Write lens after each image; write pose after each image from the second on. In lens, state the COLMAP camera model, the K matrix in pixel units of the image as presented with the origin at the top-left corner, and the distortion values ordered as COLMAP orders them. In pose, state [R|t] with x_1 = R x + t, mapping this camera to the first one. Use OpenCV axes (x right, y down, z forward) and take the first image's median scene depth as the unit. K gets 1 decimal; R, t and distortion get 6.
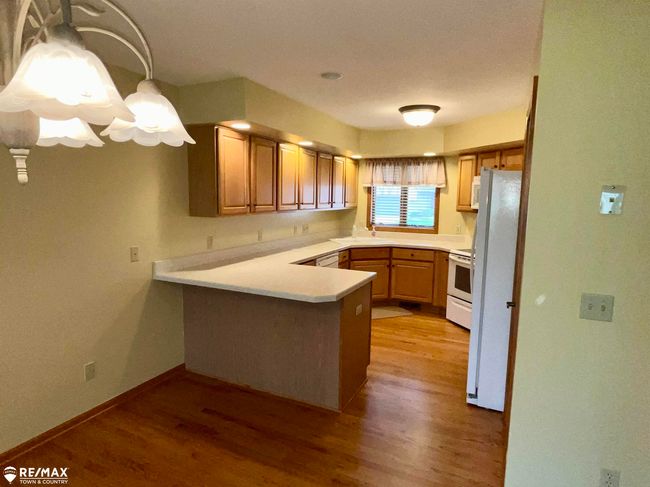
lens RADIAL K [[393.9, 0, 322.2], [0, 393.9, 244.5], [0, 0, 1]] dist [0.008556, -0.000032]
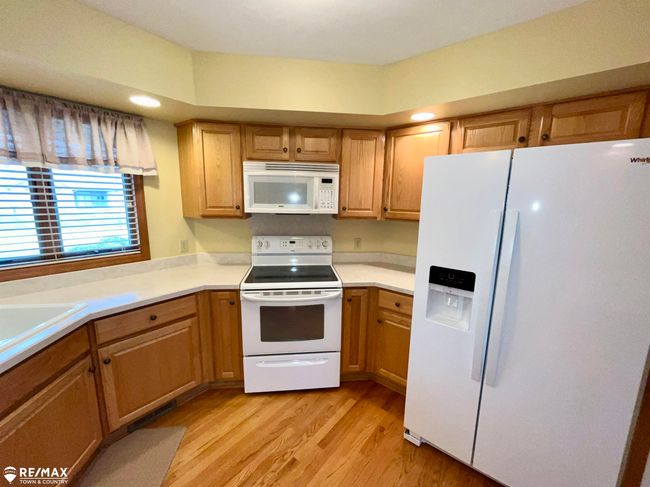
lens RADIAL K [[263.1, 0, 326.0], [0, 263.1, 244.4], [0, 0, 1]] dist [-0.003538, 0.000392]
pose [[0.224634, -0.177632, 0.958116, -0.009019], [0.107875, 0.981734, 0.156718, -0.083099], [-0.968454, 0.068152, 0.239693, 0.692337]]
